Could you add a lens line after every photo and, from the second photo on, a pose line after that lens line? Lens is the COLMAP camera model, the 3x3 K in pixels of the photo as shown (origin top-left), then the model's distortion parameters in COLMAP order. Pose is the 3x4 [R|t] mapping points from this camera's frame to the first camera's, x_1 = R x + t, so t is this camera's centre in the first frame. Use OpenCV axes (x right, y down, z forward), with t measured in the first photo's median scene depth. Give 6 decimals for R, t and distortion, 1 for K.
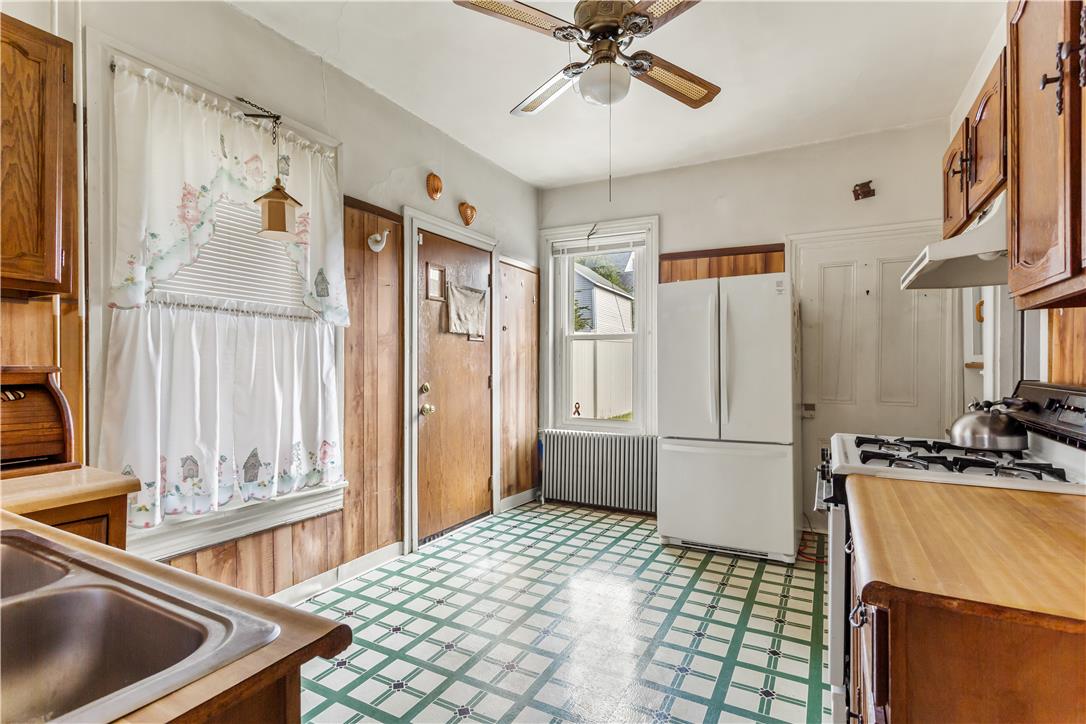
lens RADIAL K [[531.8, 0, 541.1], [0, 531.8, 363.2], [0, 0, 1]] dist [-0.000887, 0.001640]
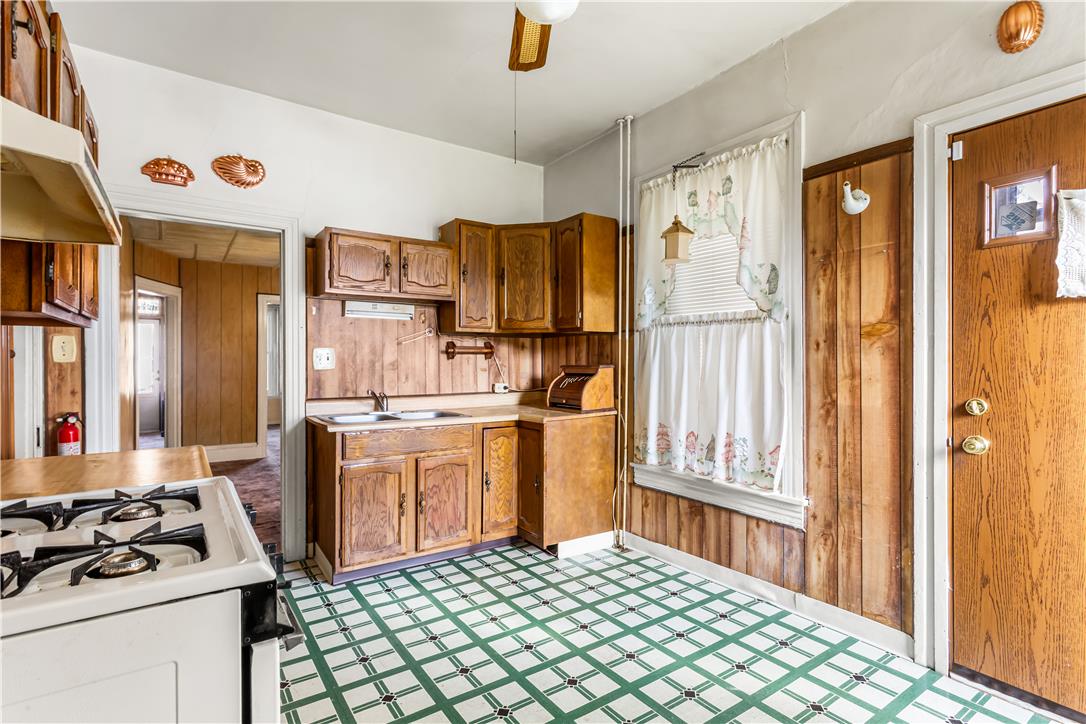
lens RADIAL K [[531.8, 0, 545.6], [0, 531.8, 364.9], [0, 0, 1]] dist [-0.000887, 0.001640]
pose [[-0.456802, -0.001951, -0.889566, 0.577114], [-0.001834, 0.999998, -0.001251, 0.004503], [0.889566, 0.001060, -0.456805, 0.994224]]
